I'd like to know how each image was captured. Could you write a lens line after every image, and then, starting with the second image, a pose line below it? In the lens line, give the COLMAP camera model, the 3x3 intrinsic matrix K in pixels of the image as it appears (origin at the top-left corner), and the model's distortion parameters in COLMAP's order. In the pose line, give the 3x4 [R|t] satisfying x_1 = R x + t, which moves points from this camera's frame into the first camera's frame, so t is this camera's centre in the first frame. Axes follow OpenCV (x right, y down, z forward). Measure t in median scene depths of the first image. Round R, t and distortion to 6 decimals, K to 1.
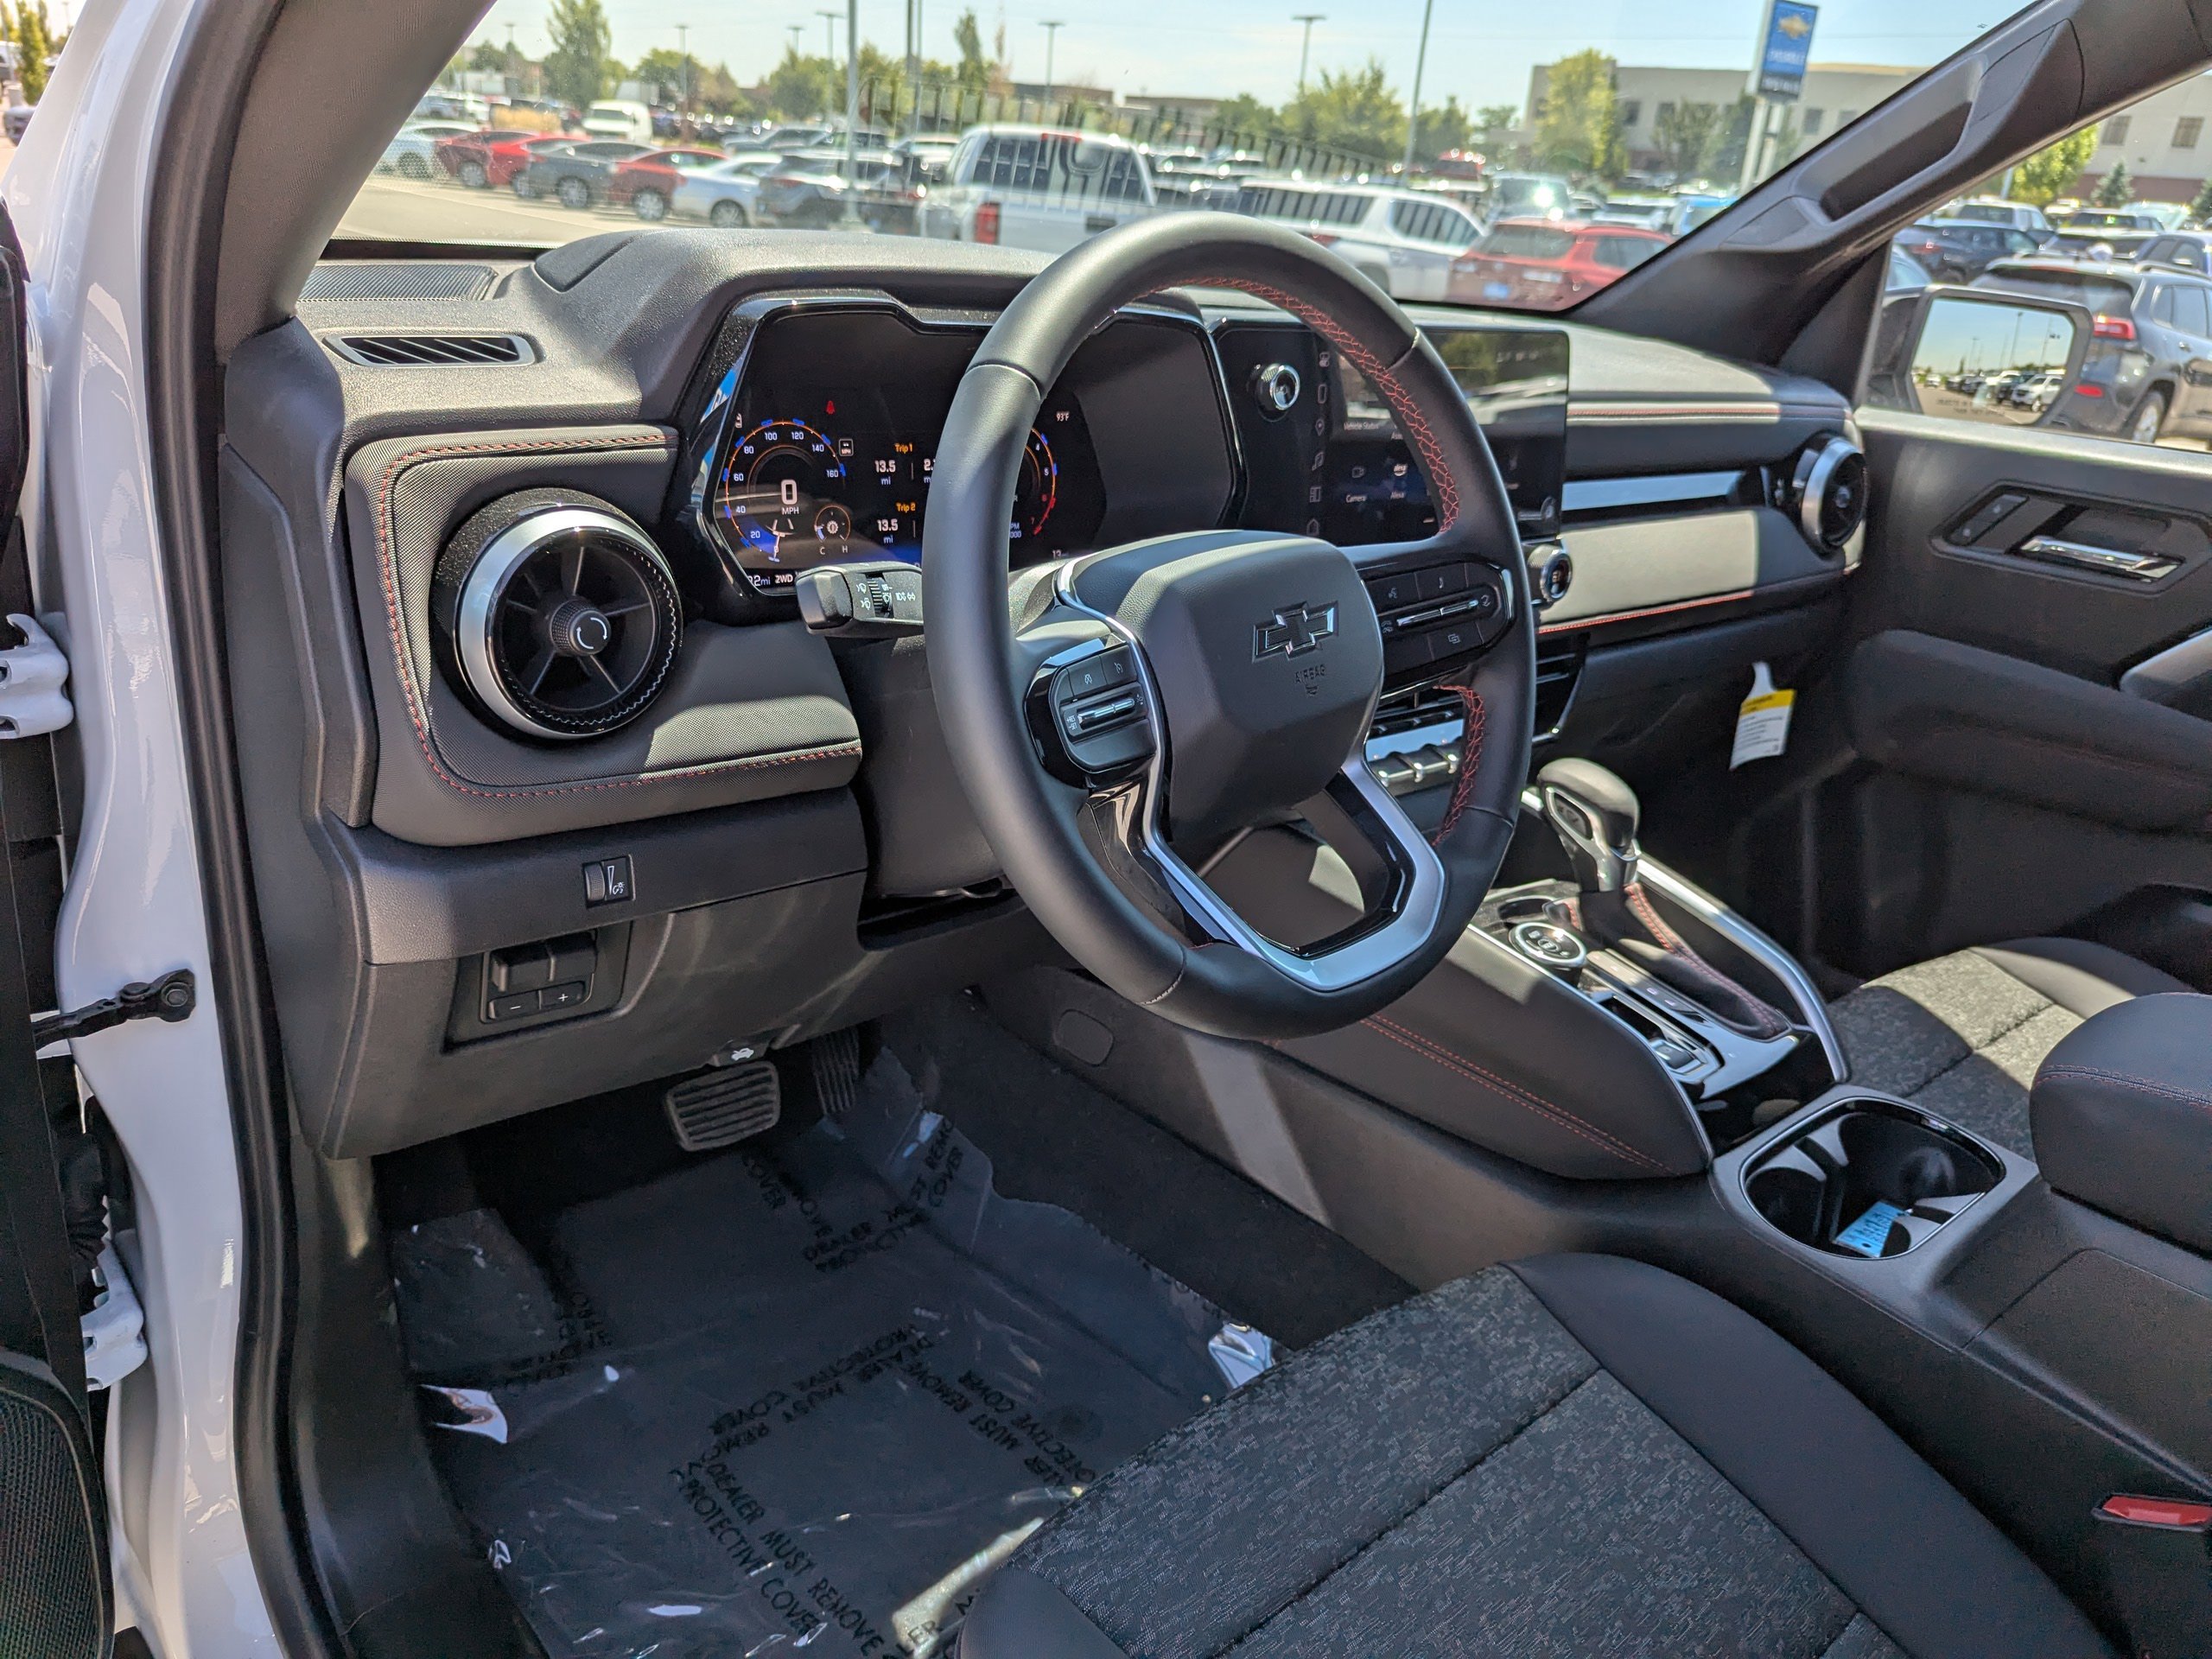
lens RADIAL K [[1577.0, 0, 1098.0], [0, 1577.0, 835.3], [0, 0, 1]] dist [0.042910, -0.038265]
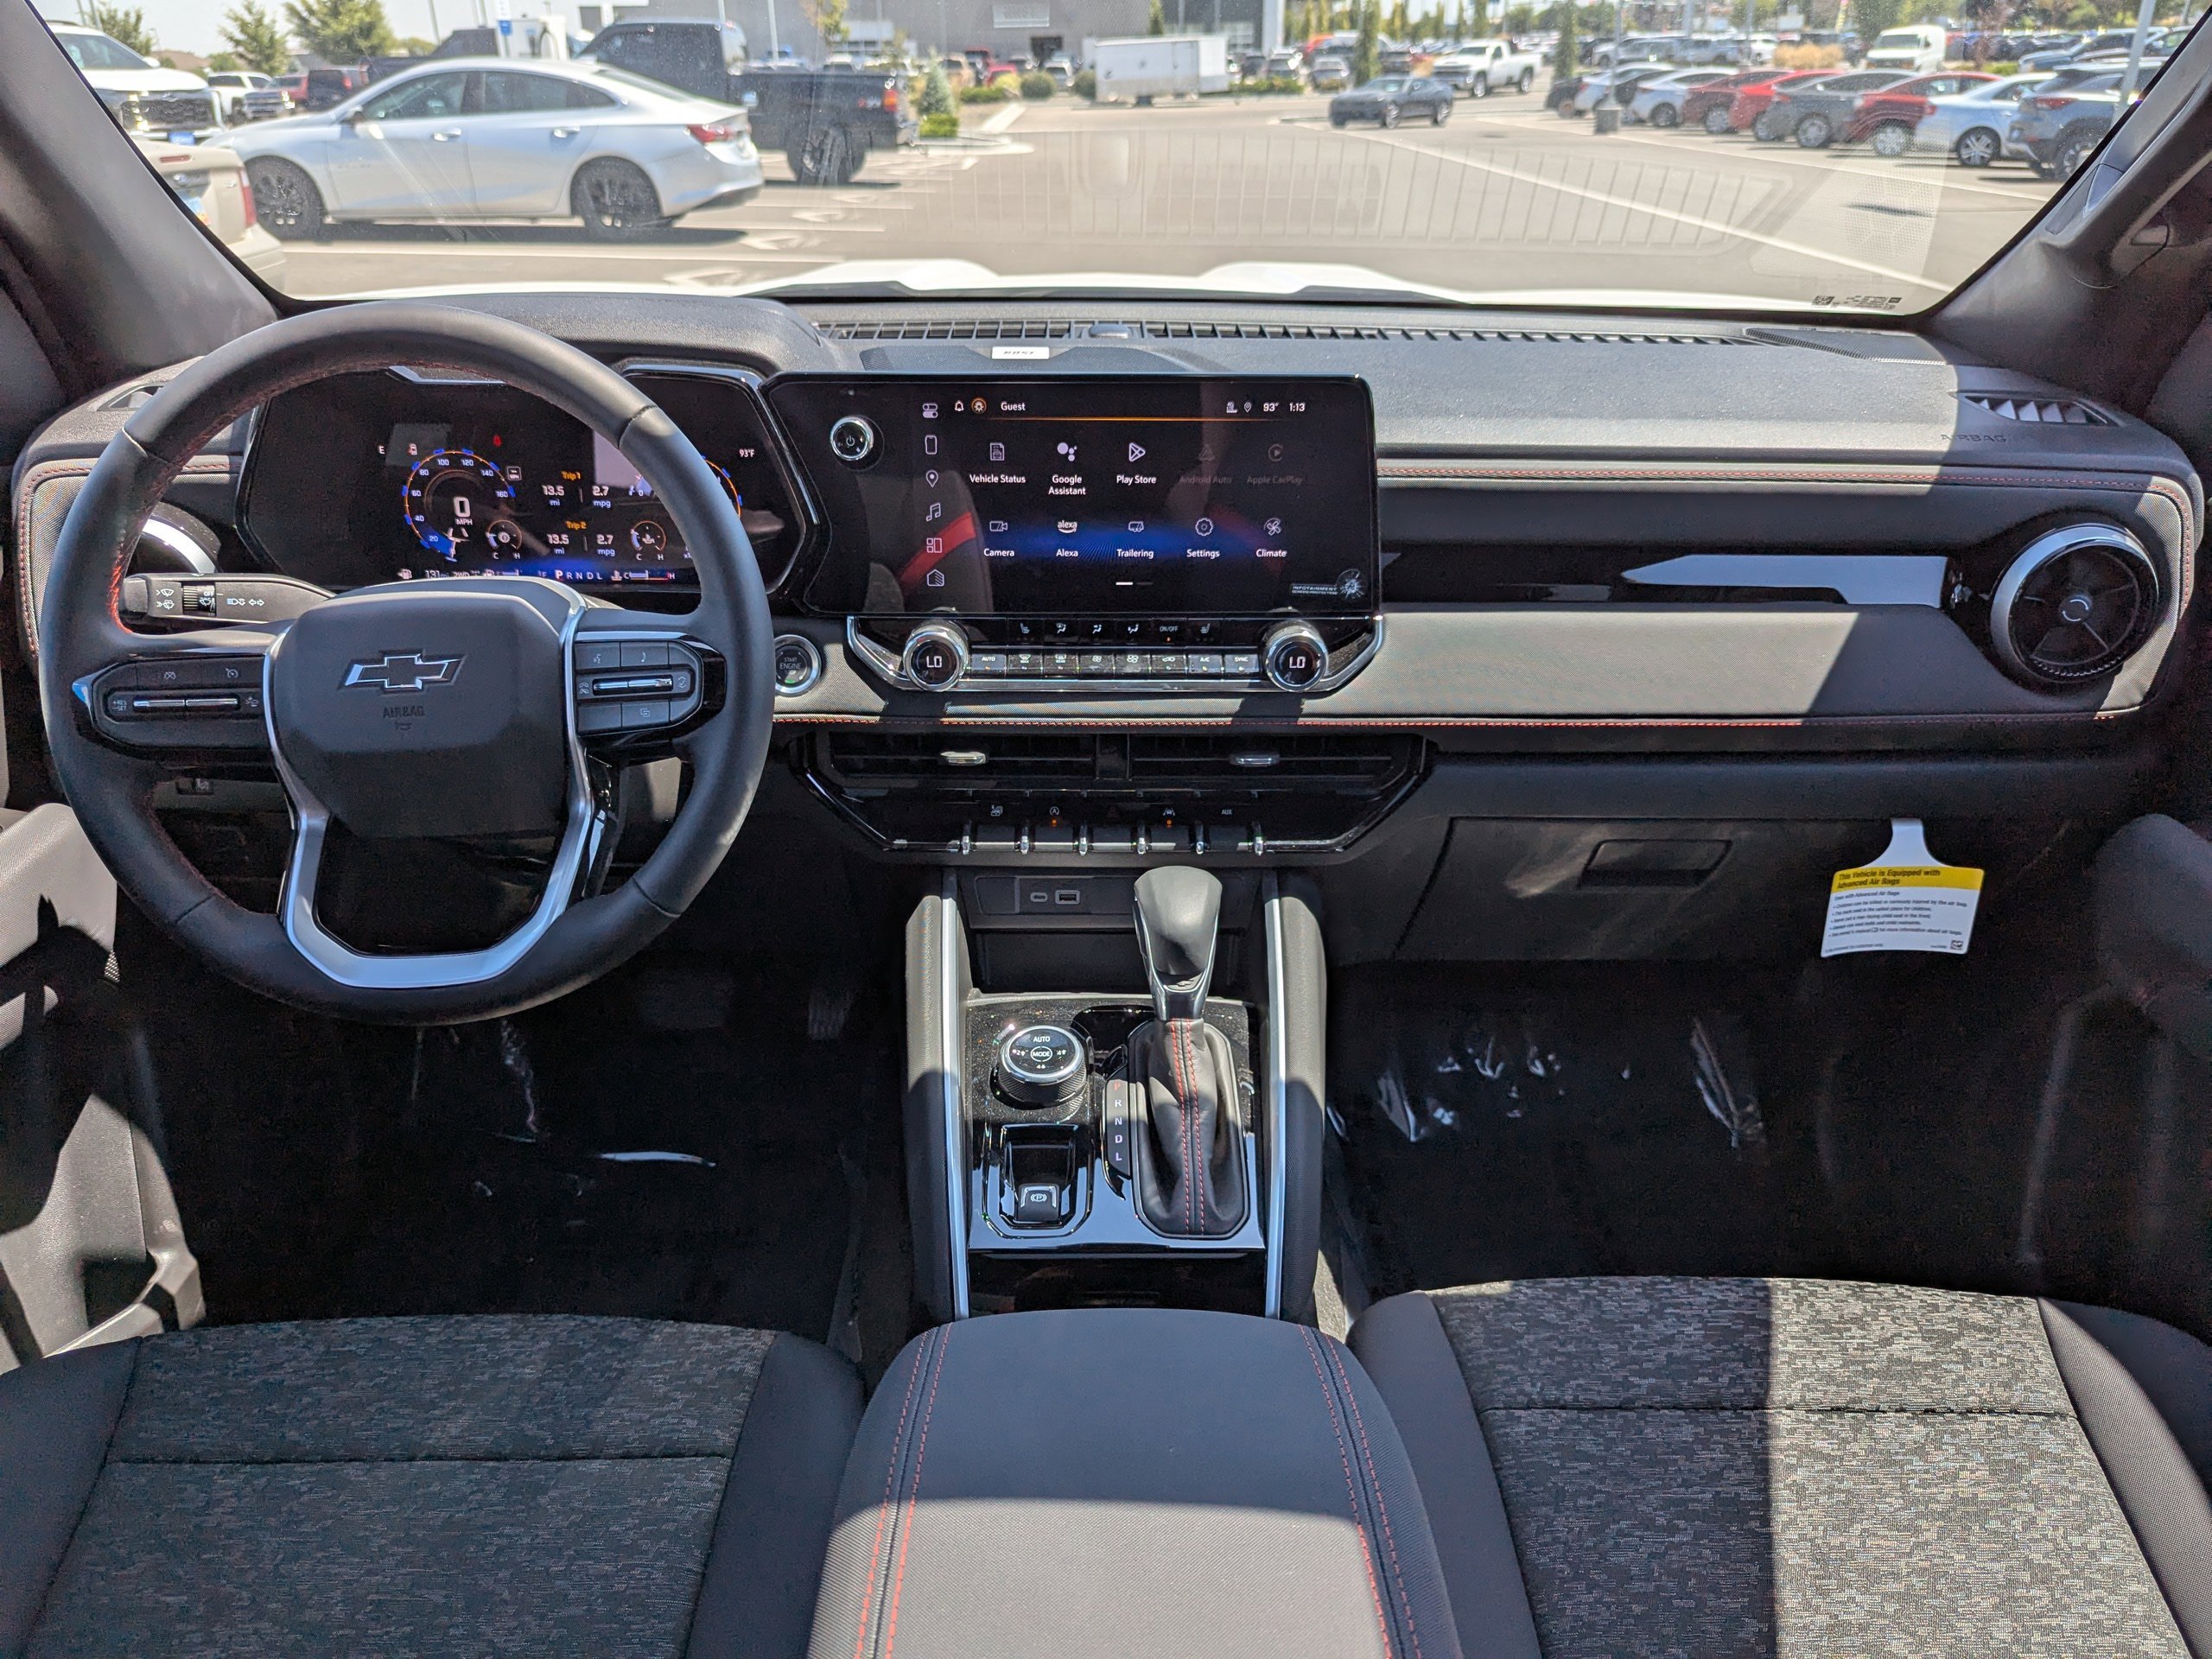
lens RADIAL K [[1577.0, 0, 1098.0], [0, 1577.0, 835.3], [0, 0, 1]] dist [0.042910, -0.038265]
pose [[0.754226, 0.205015, -0.623788, 0.635247], [-0.185944, 0.977806, 0.096541, -0.111744], [0.629736, 0.043176, 0.775608, 0.224575]]
